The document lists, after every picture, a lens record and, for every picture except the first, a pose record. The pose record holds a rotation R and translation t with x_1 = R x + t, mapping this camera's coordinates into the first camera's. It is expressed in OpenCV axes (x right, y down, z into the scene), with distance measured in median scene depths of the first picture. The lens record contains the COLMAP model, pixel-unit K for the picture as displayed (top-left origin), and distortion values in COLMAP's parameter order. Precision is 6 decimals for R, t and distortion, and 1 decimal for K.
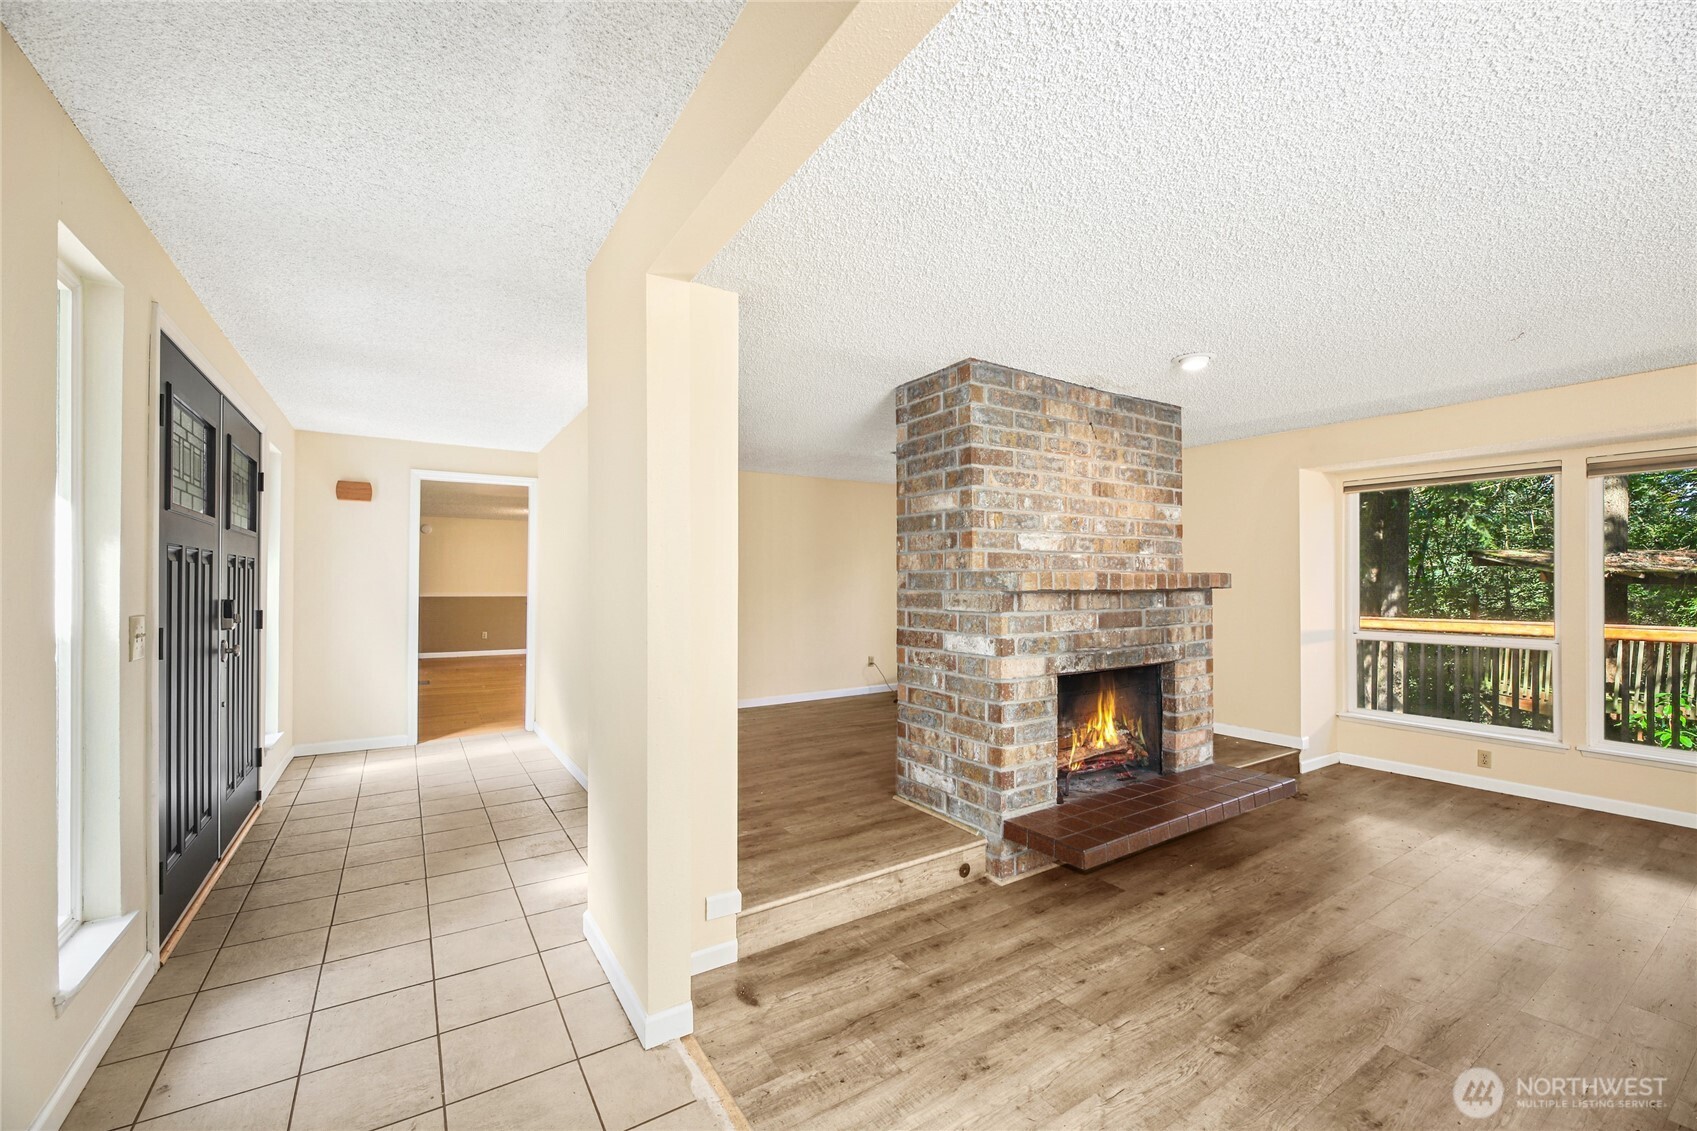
lens RADIAL K [[677.6, 0, 847.1], [0, 677.6, 578.4], [0, 0, 1]] dist [-0.007740, -0.000865]
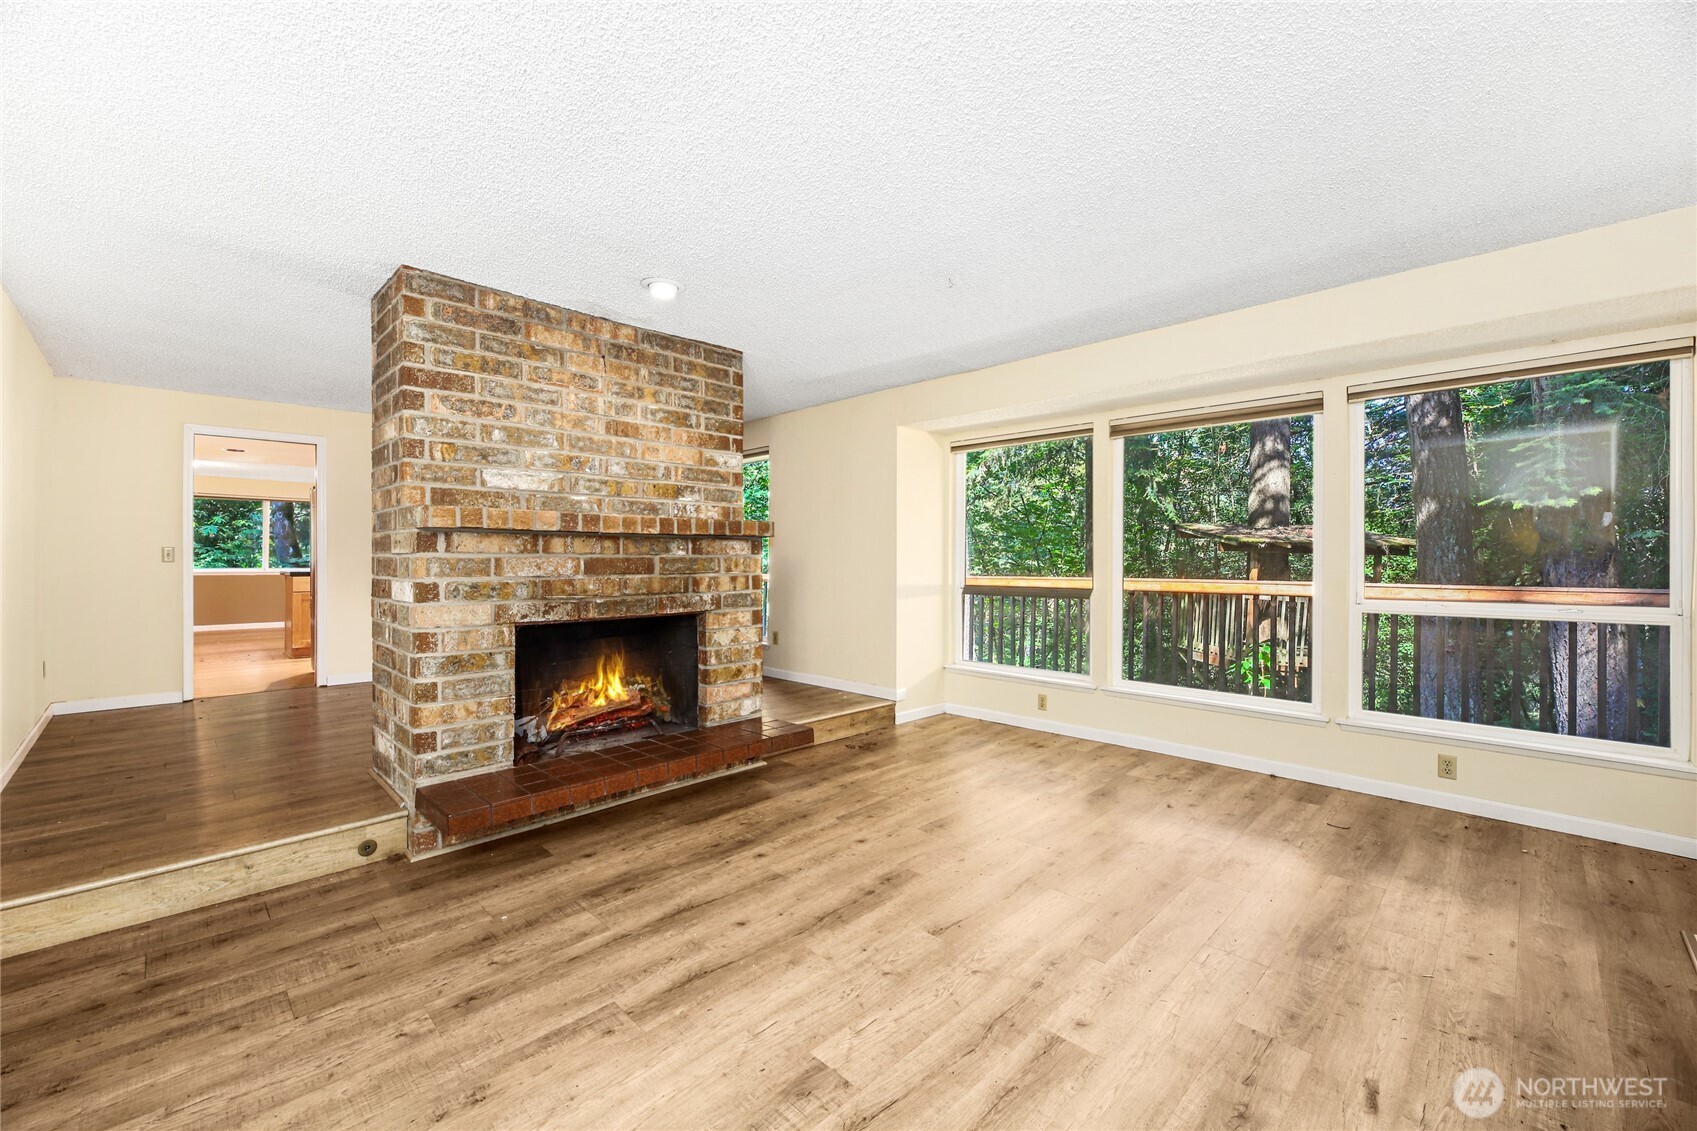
lens RADIAL K [[677.6, 0, 852.3], [0, 677.6, 561.8], [0, 0, 1]] dist [-0.007740, -0.000865]
pose [[0.976916, 0.000514, 0.213621, 0.540357], [-0.001881, 0.999979, 0.006195, 0.050744], [-0.213613, -0.006454, 0.976897, 0.018711]]
